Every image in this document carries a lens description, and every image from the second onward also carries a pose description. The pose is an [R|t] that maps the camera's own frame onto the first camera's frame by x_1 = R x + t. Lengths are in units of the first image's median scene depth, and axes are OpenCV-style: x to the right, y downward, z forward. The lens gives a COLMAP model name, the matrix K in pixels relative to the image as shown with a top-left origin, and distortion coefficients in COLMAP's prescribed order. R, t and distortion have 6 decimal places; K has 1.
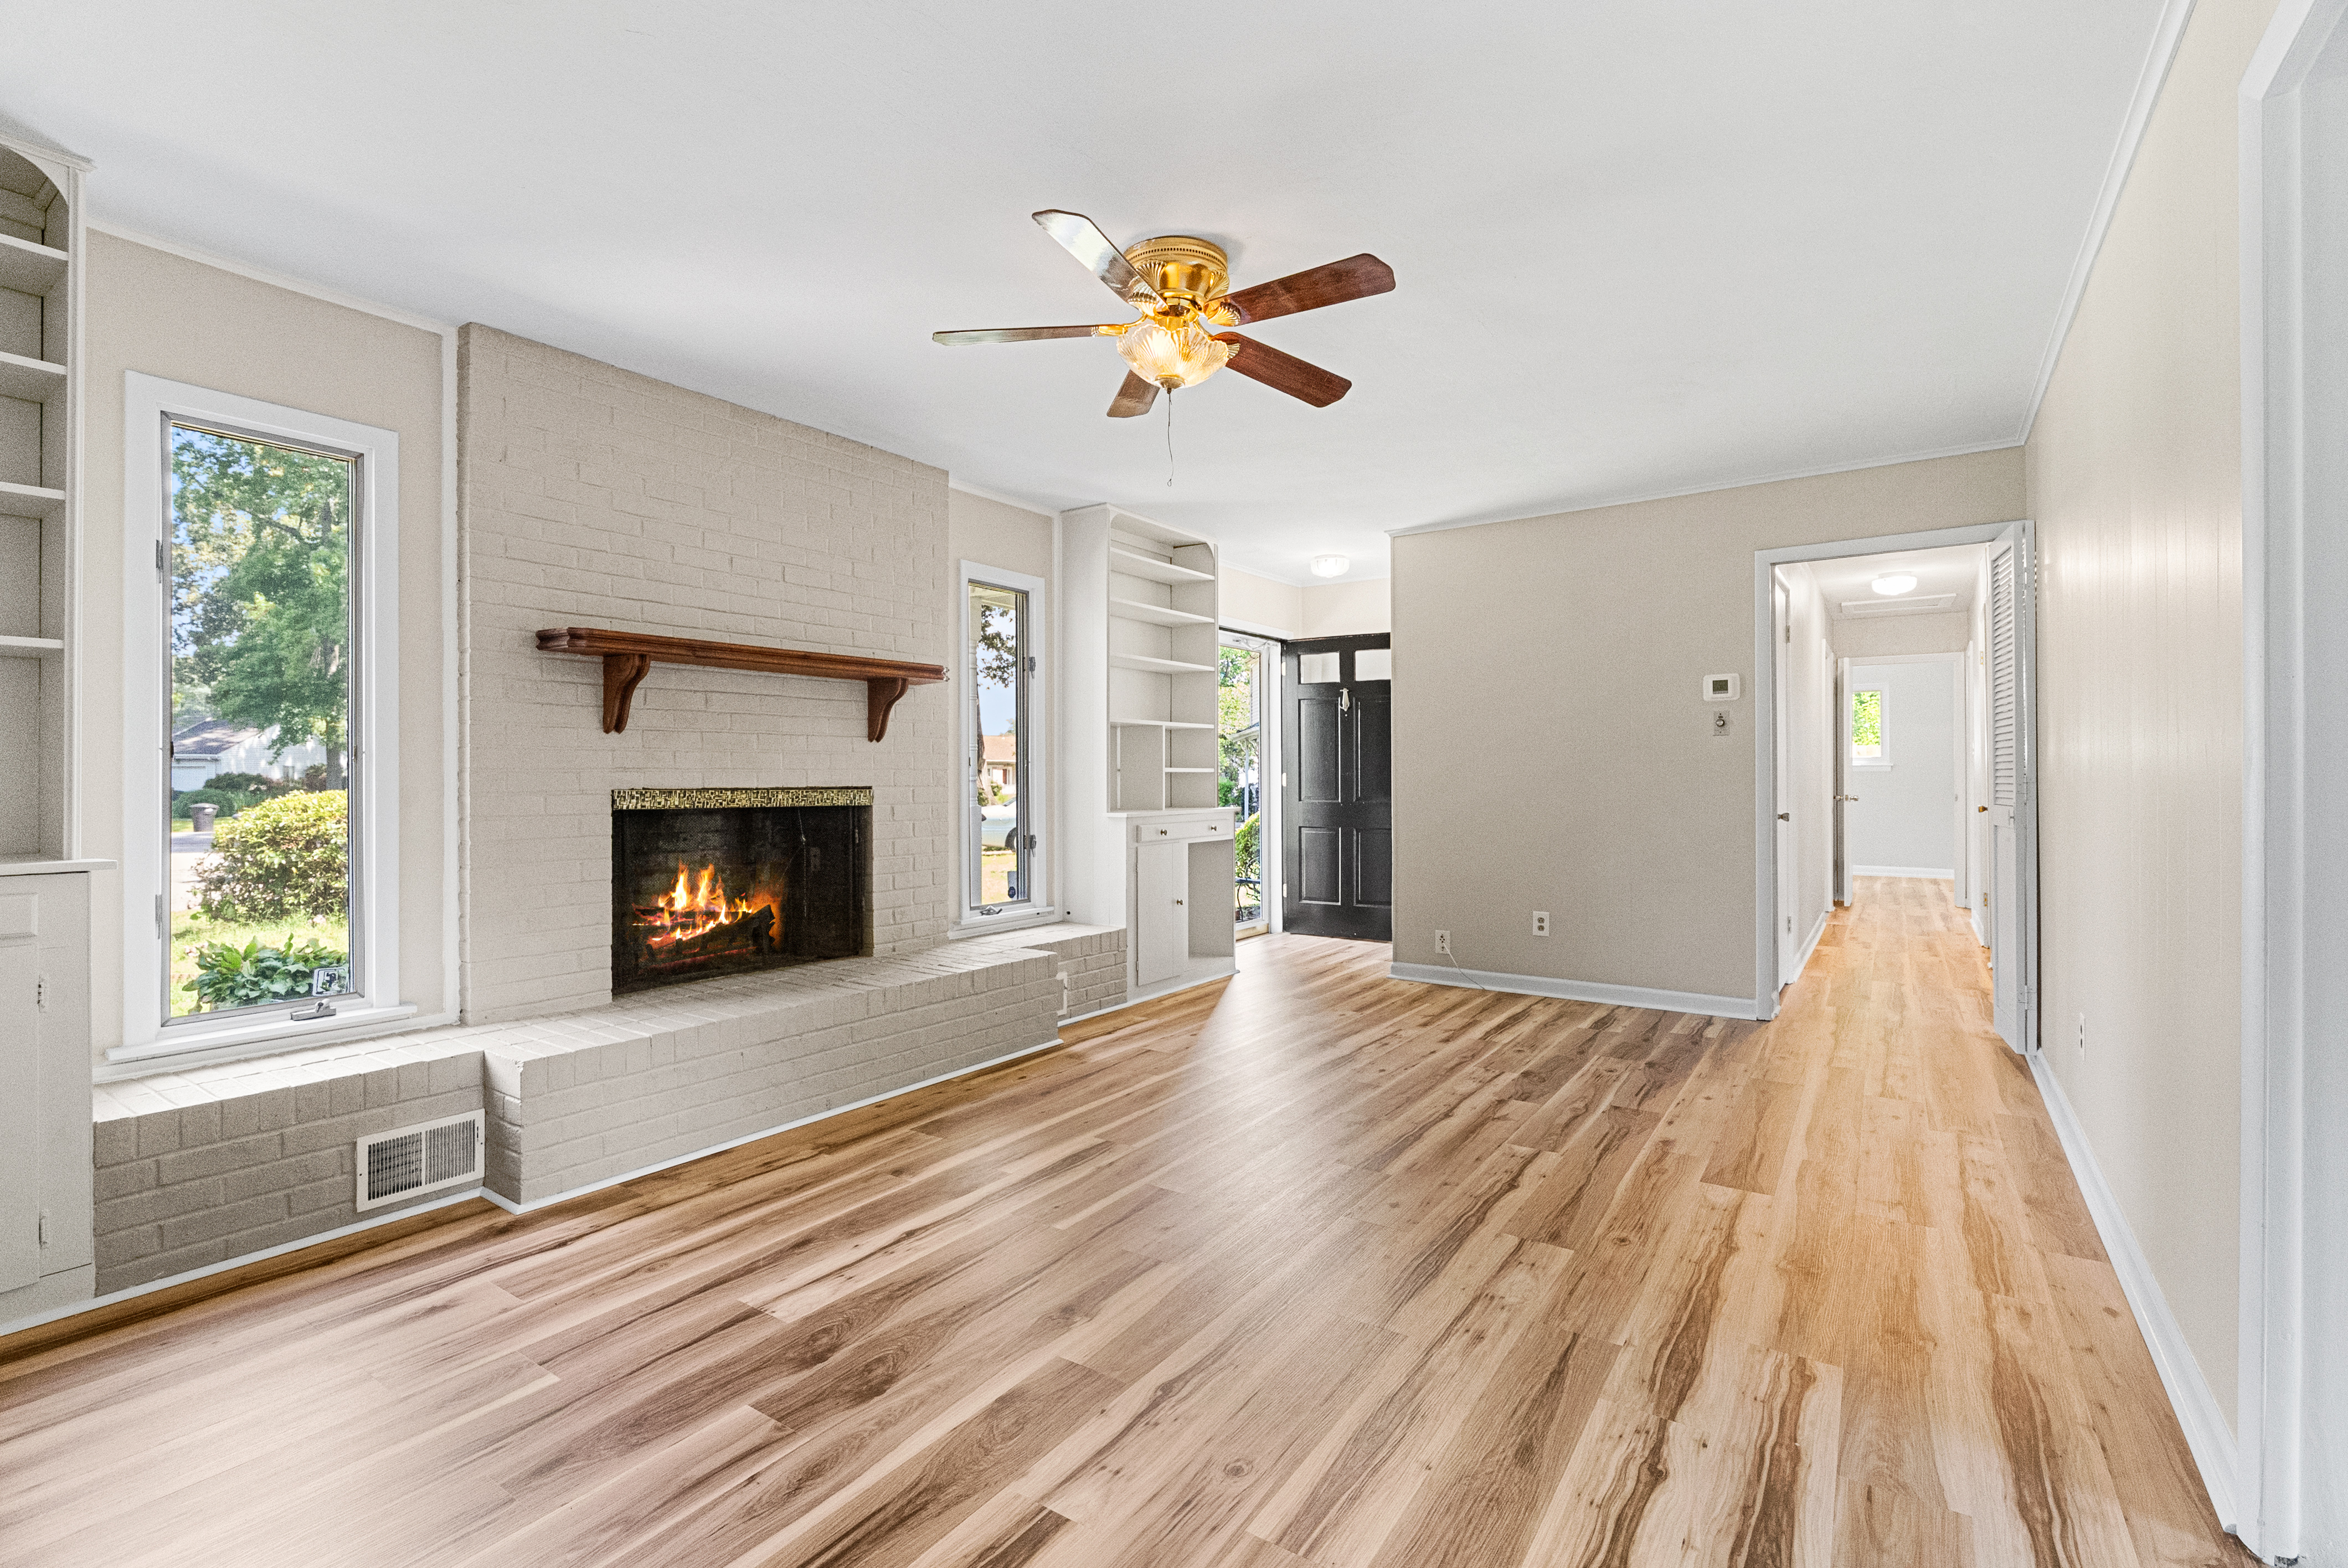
lens RADIAL K [[1056.7, 0, 1168.5], [0, 1056.7, 773.1], [0, 0, 1]] dist [-0.011640, 0.004040]
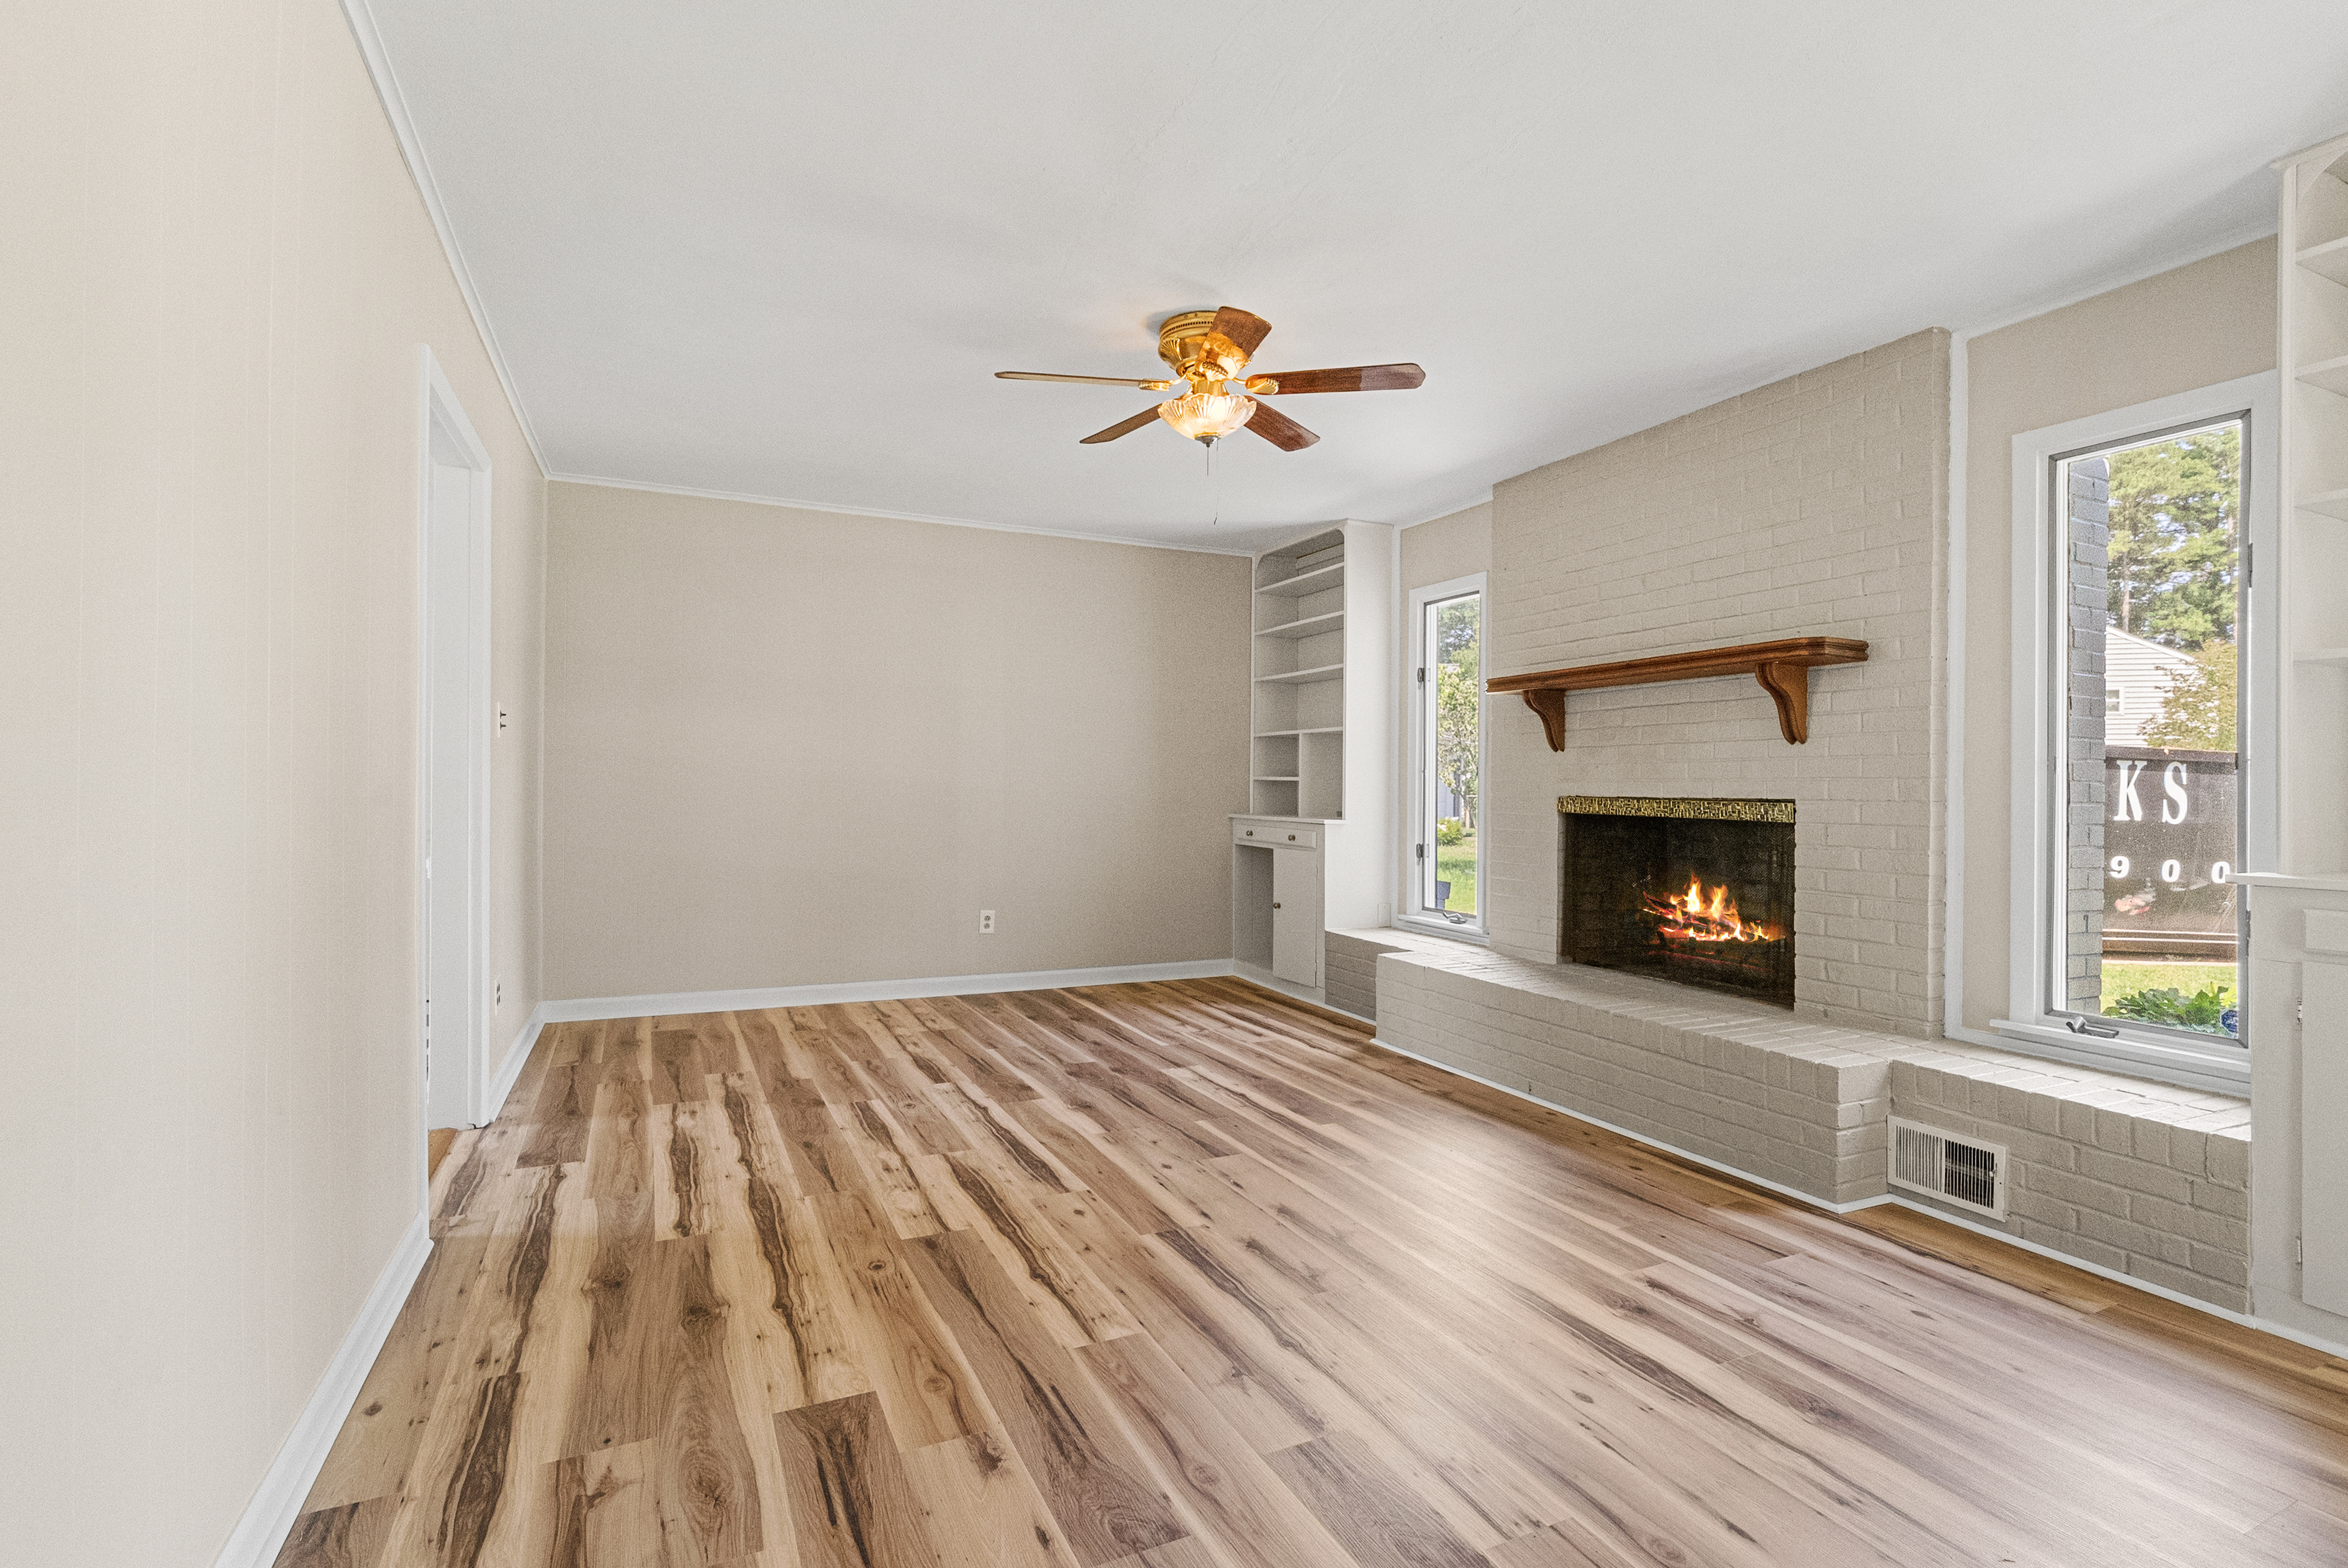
lens RADIAL K [[1094.9, 0, 1169.1], [0, 1094.9, 790.9], [0, 0, 1]] dist [-0.009691, 0.001084]
pose [[-0.504226, 0.001844, -0.863570, 0.846723], [-0.003201, 0.999987, 0.004005, 0.005494], [0.863566, 0.004783, -0.504214, 1.268331]]
